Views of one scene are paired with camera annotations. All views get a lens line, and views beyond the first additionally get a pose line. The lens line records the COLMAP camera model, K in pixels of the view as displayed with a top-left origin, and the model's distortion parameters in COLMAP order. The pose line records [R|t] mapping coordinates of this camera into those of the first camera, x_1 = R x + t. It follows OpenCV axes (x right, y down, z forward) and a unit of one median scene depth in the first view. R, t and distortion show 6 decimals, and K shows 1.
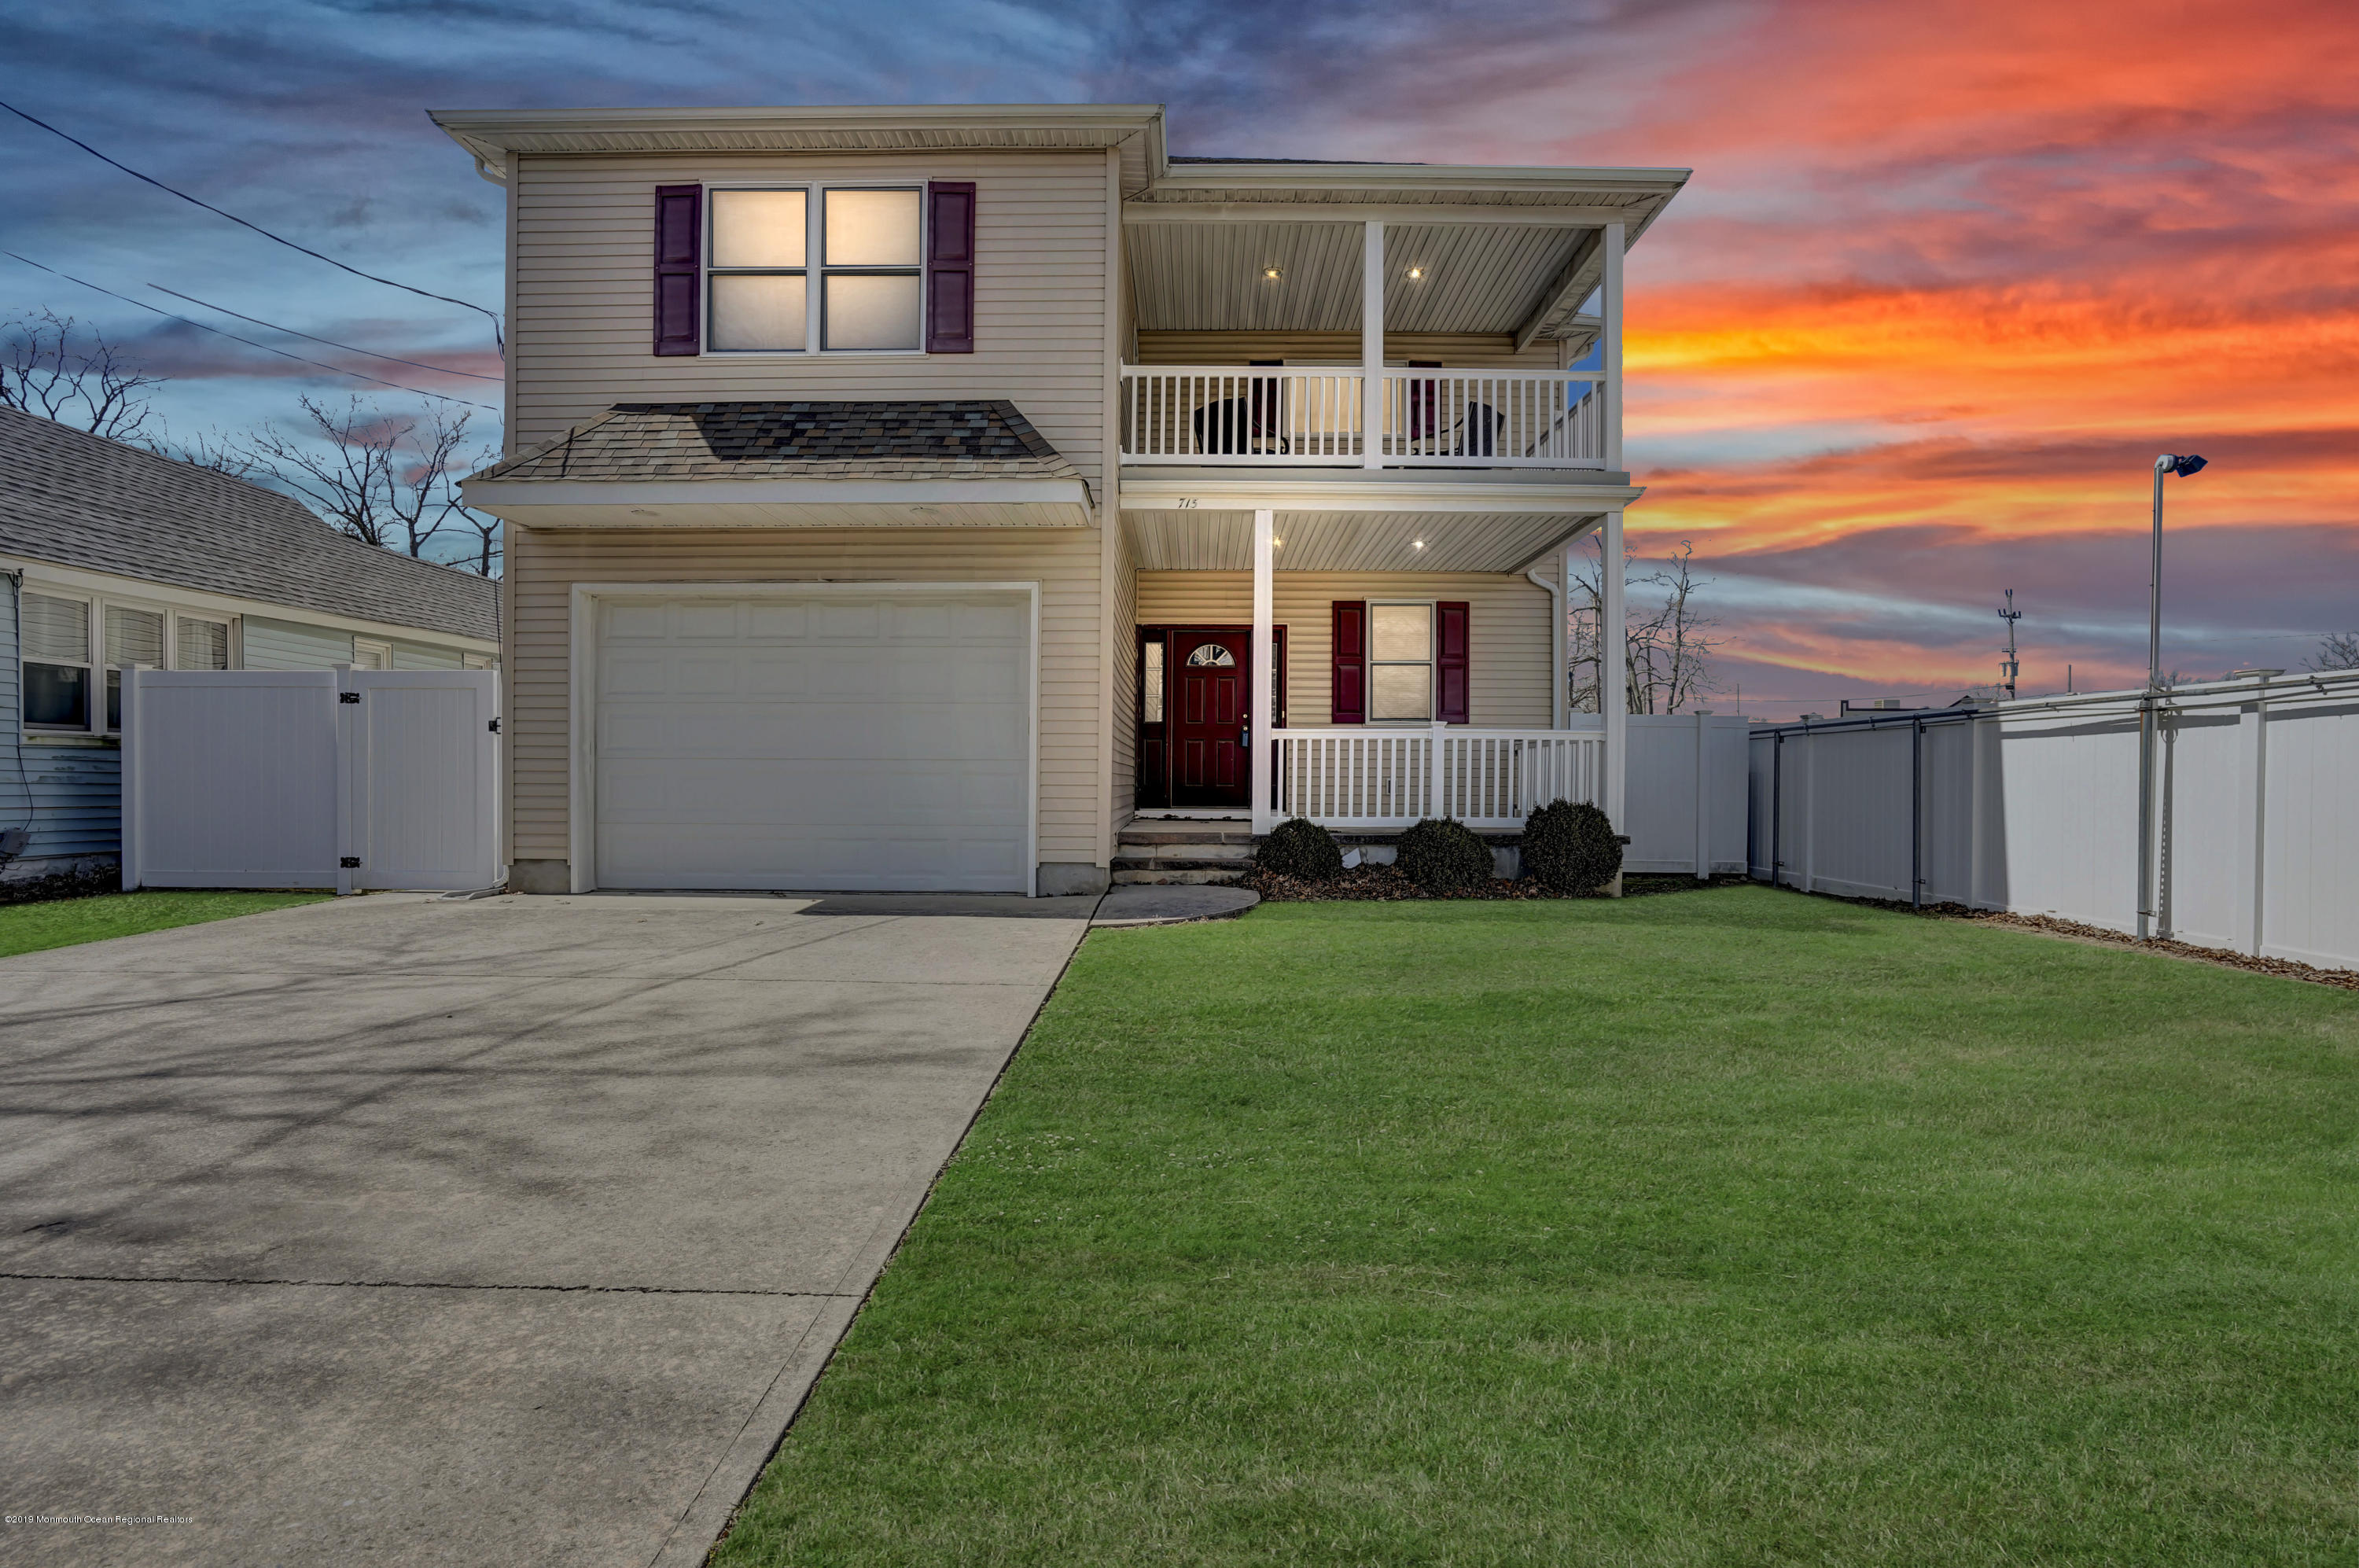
lens RADIAL K [[1124.0, 0, 1179.5], [0, 1124.0, 784.0], [0, 0, 1]] dist [0.014345, 0.000740]
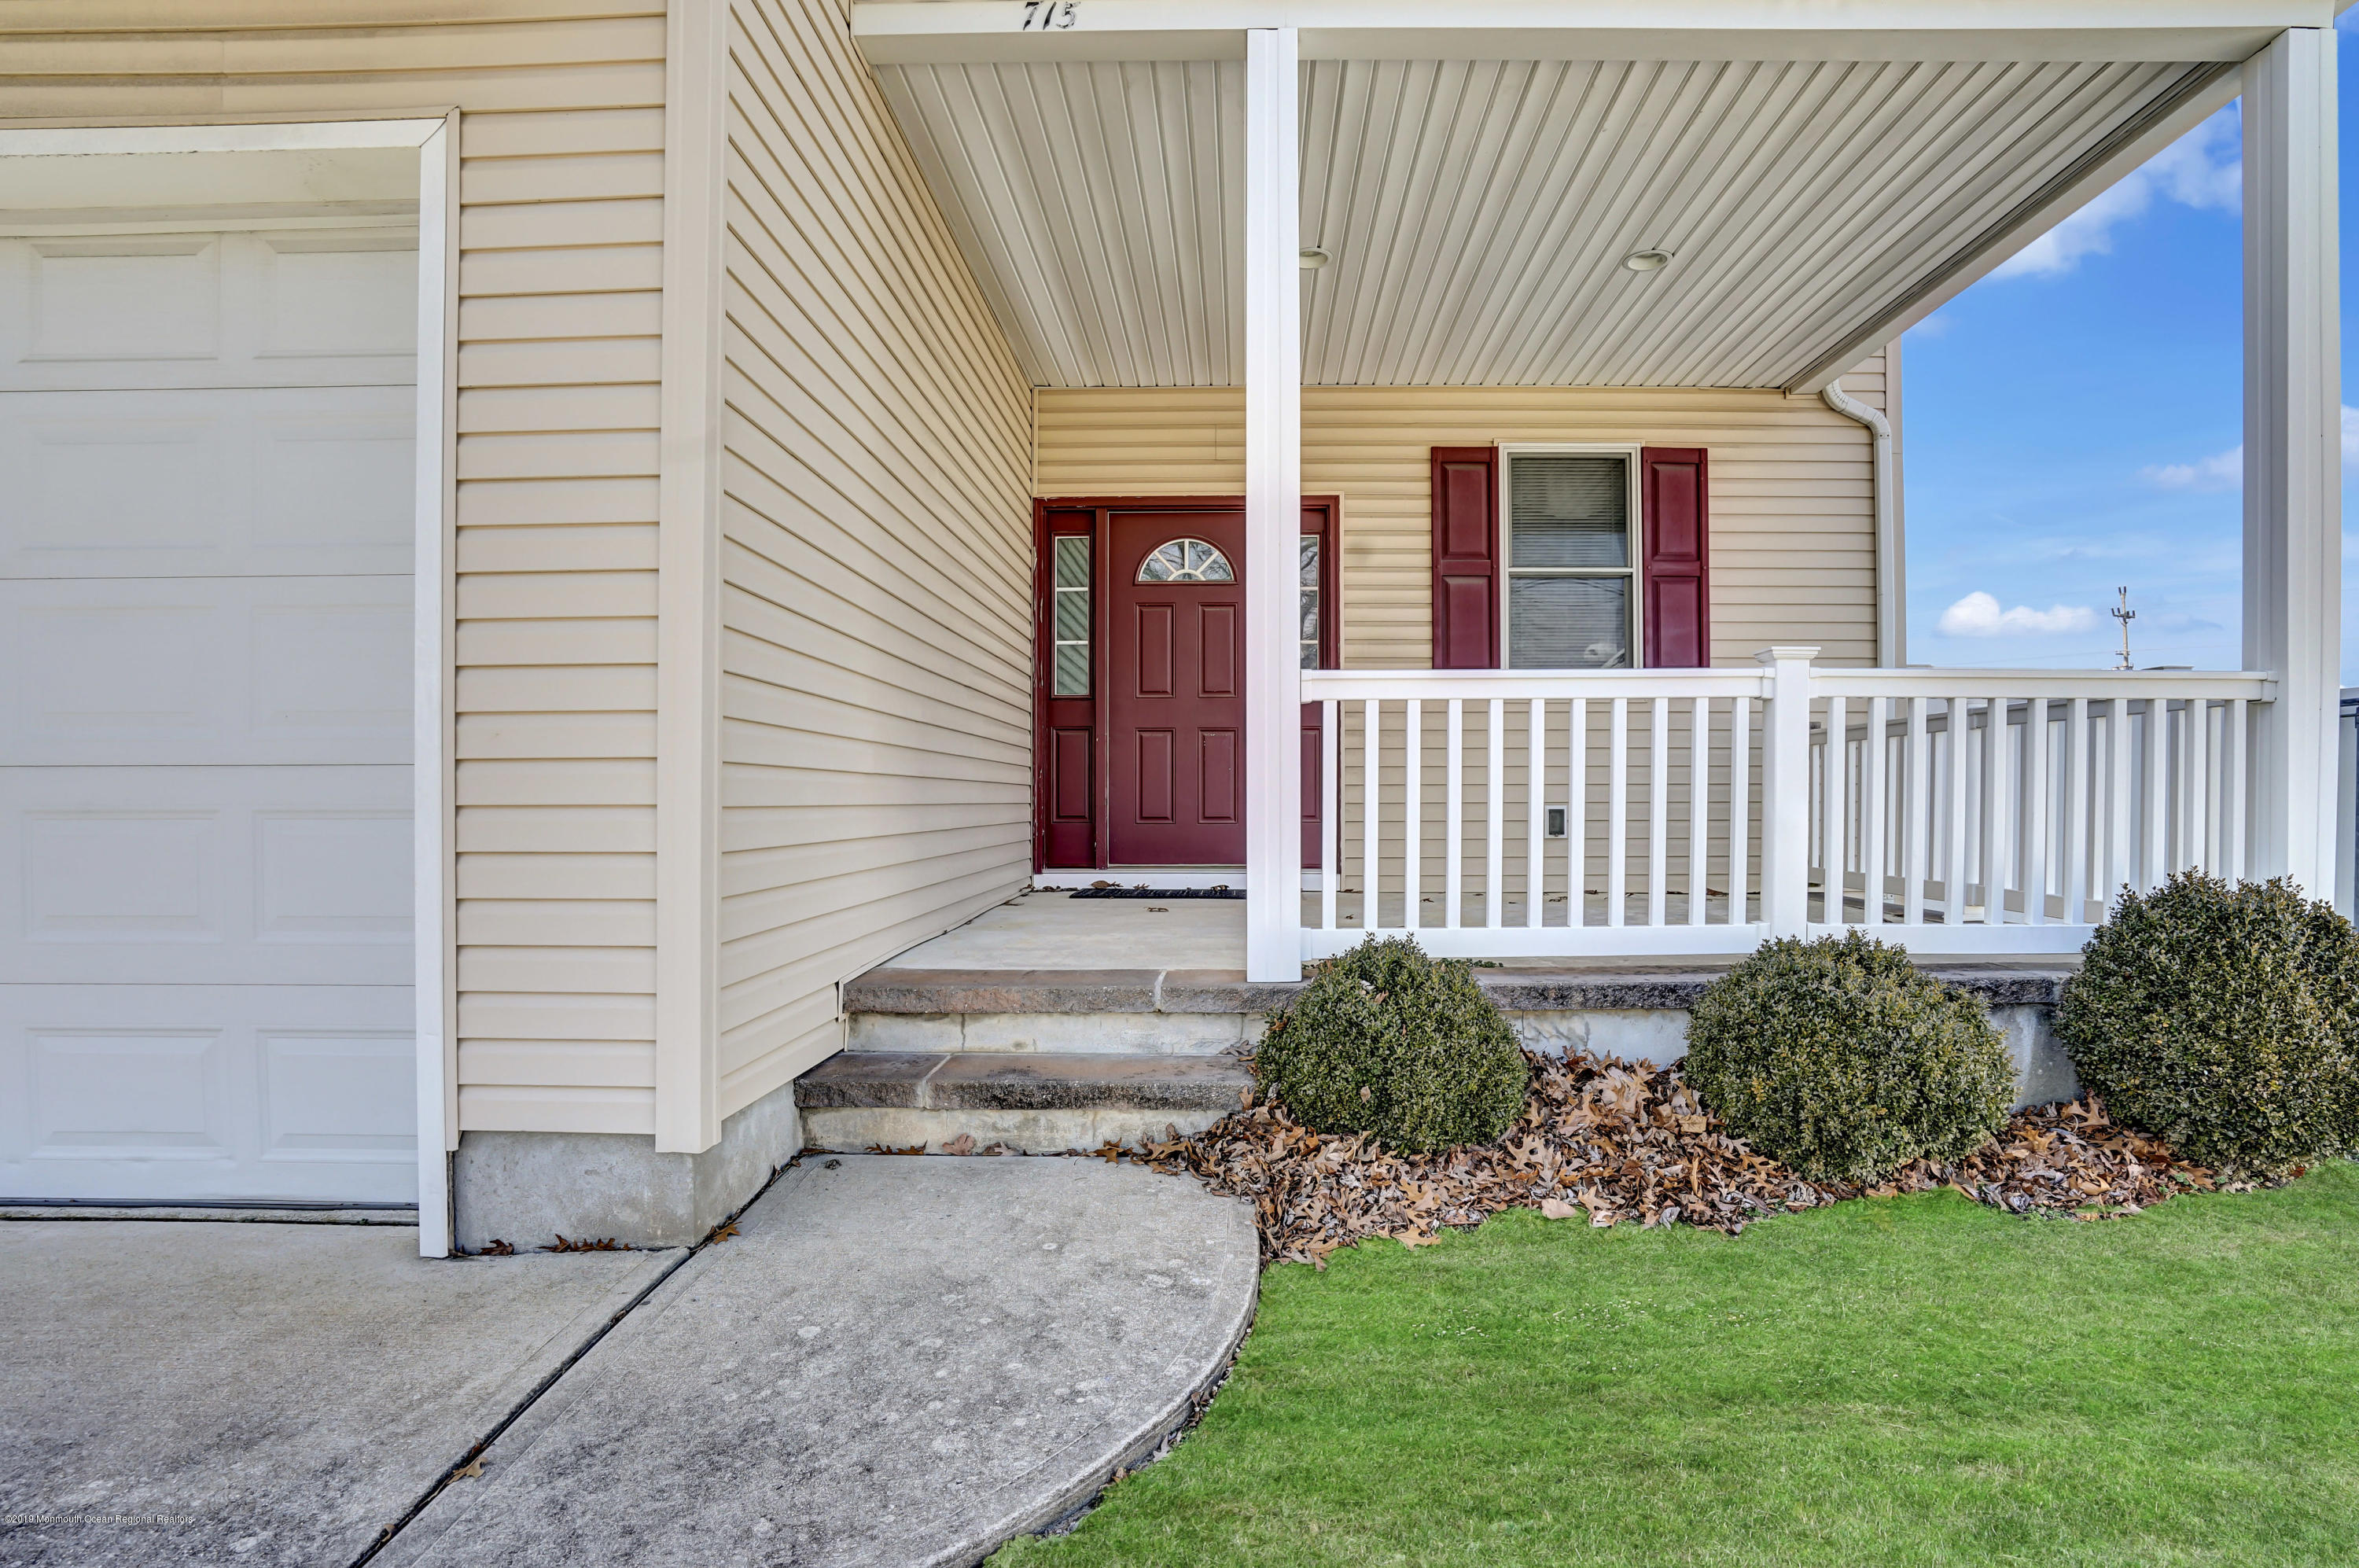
lens RADIAL K [[1086.1, 0, 1179.5], [0, 1086.1, 784.0], [0, 0, 1]] dist [0.000669, 0.000145]
pose [[0.999005, -0.006189, -0.044172, 0.061997], [0.005454, 0.999845, -0.016739, -0.010266], [0.044268, 0.016482, 0.998884, 0.701349]]
